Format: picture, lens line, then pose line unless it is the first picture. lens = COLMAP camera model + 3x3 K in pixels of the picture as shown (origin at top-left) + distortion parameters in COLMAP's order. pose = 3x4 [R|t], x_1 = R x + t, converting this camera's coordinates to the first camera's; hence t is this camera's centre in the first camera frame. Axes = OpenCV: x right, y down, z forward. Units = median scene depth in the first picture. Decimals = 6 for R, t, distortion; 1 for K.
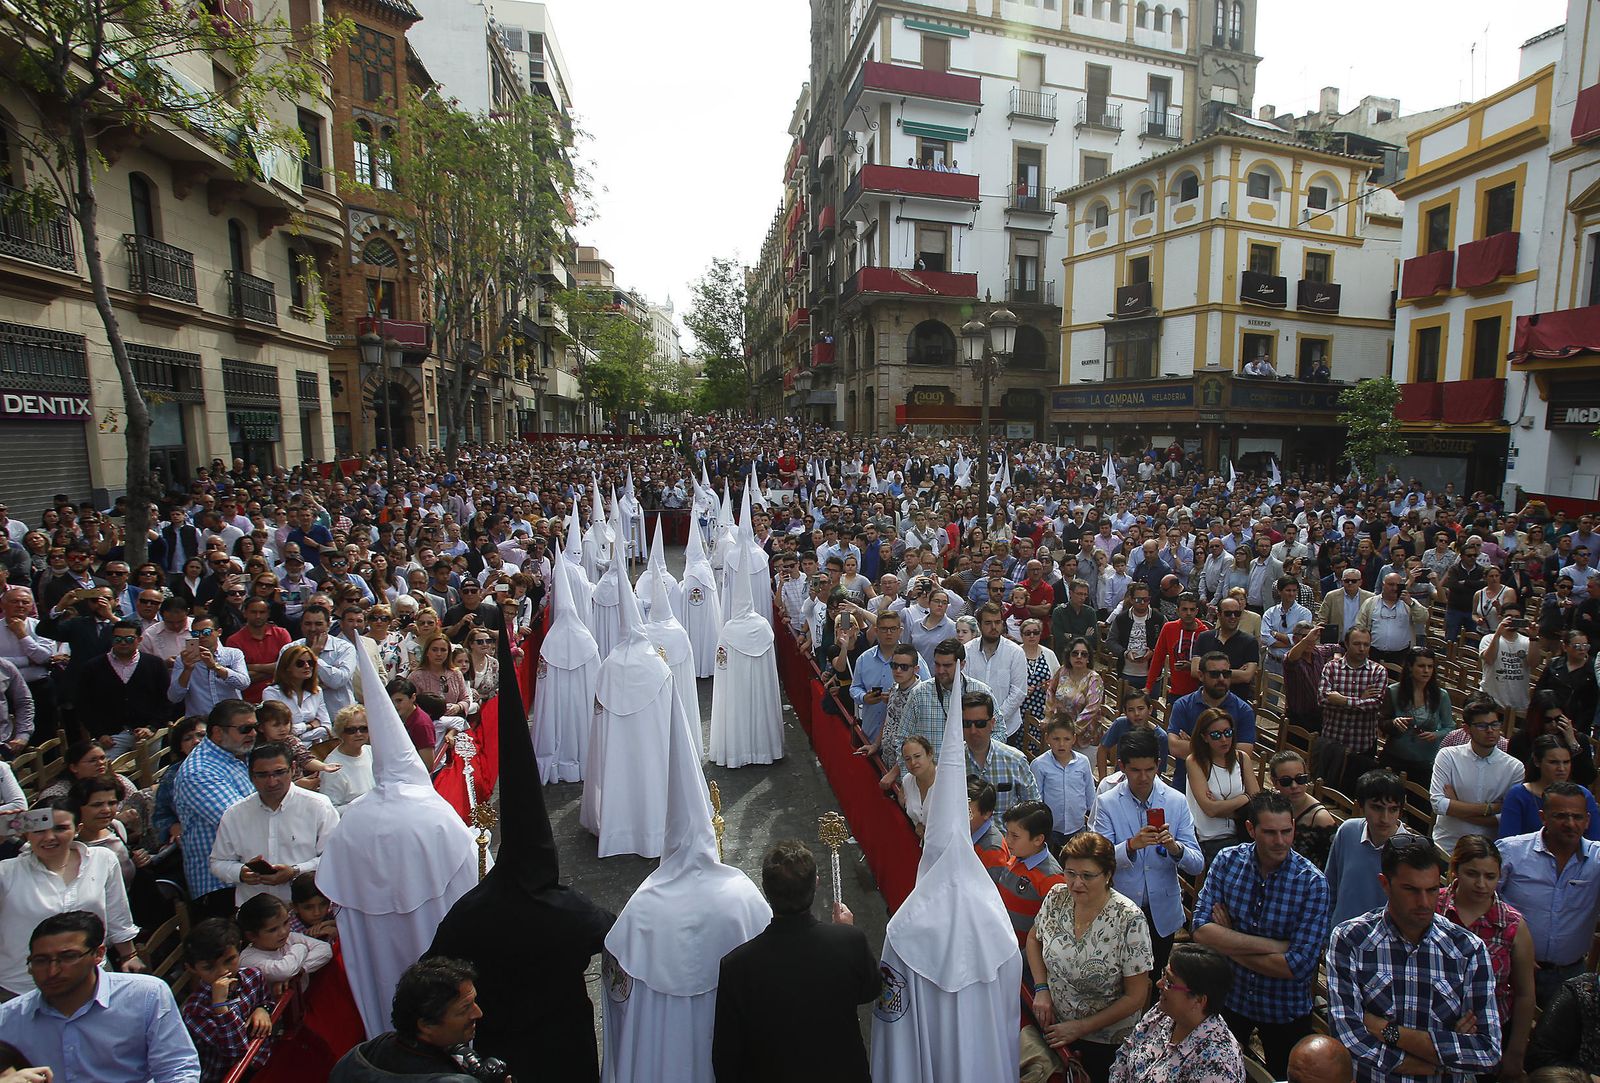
lens RADIAL K [[930.8, 0, 933.9], [0, 930.8, 580.2], [0, 0, 1]] dist [-0.071861, 0.017298]
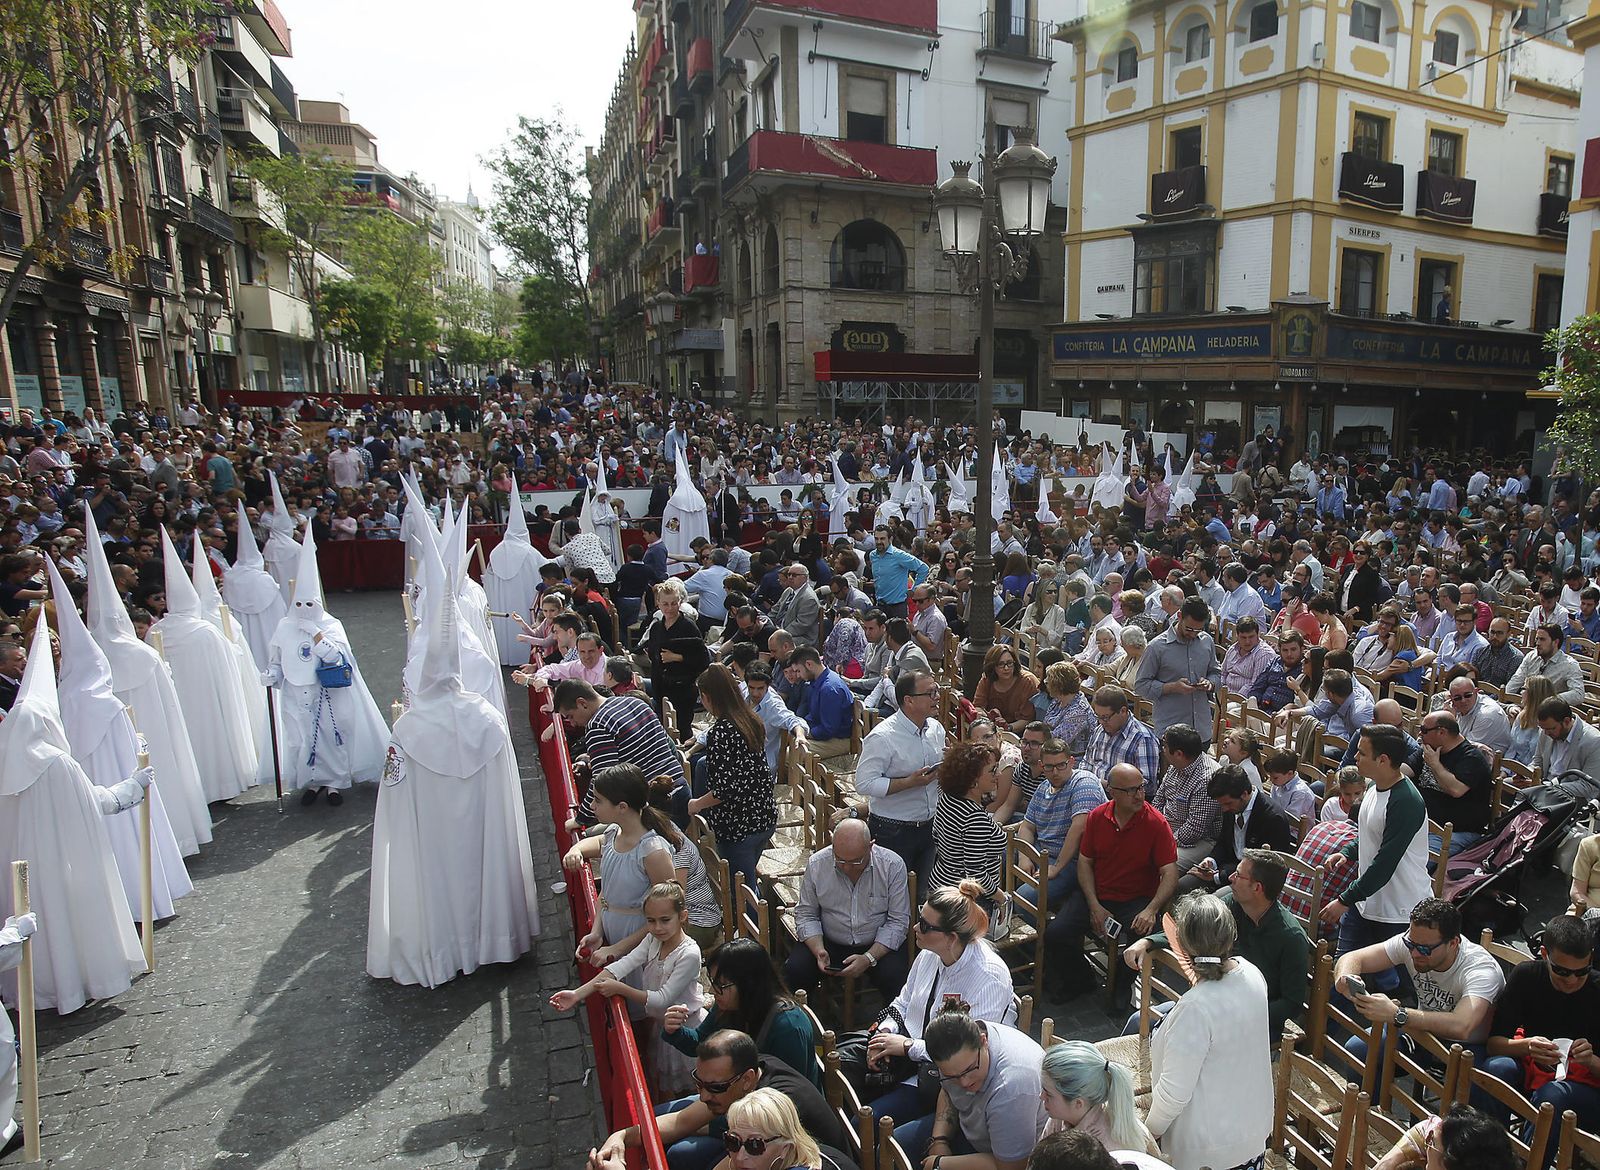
lens RADIAL K [[1202.2, 0, 1080.0], [0, 1202.2, 668.2], [0, 0, 1]] dist [-0.065570, 0.034135]
pose [[0.985438, -0.026876, 0.167896, -0.004225], [0.015829, 0.997641, 0.066793, -0.019983], [-0.169295, -0.063163, 0.983539, 0.134282]]
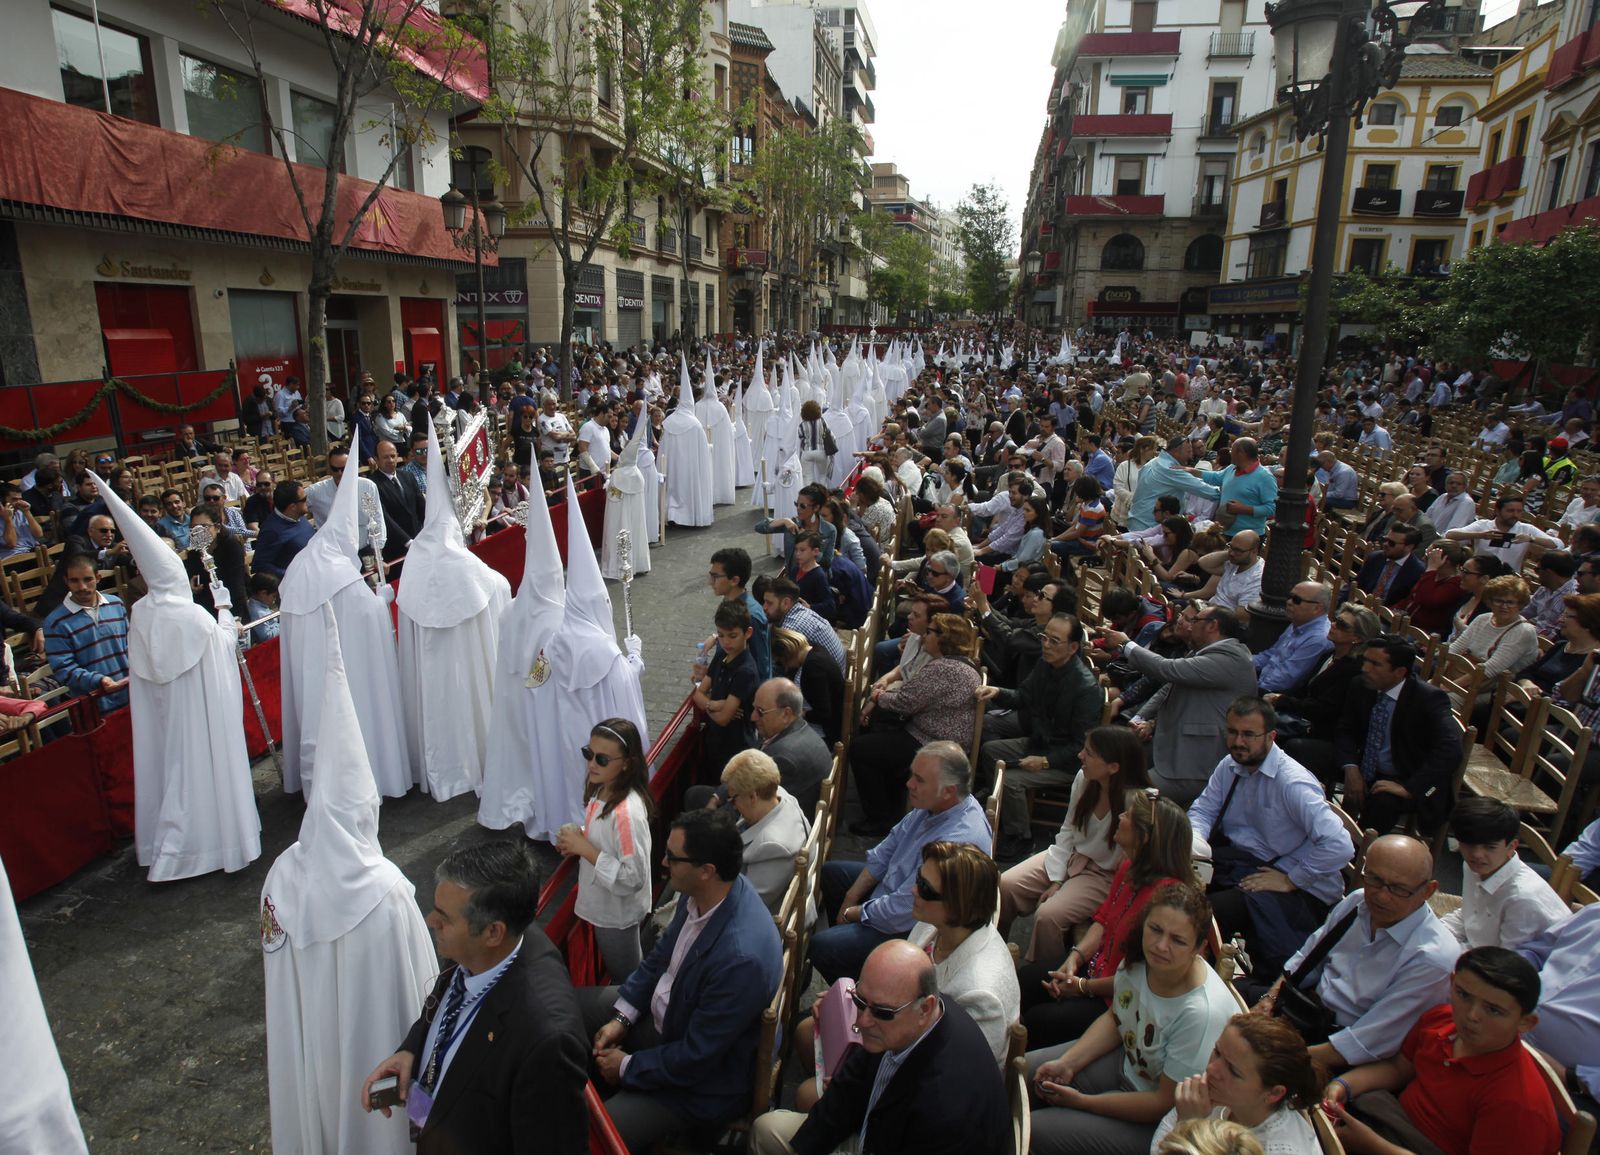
lens RADIAL K [[1069.2, 0, 730.1], [0, 1069.2, 576.0], [0, 0, 1]] dist [-0.054952, 0.041938]
pose [[0.875117, 0.103974, -0.472610, 0.266278], [-0.074956, 0.993982, 0.079882, 0.114339], [0.478072, -0.034481, 0.877644, -0.566744]]
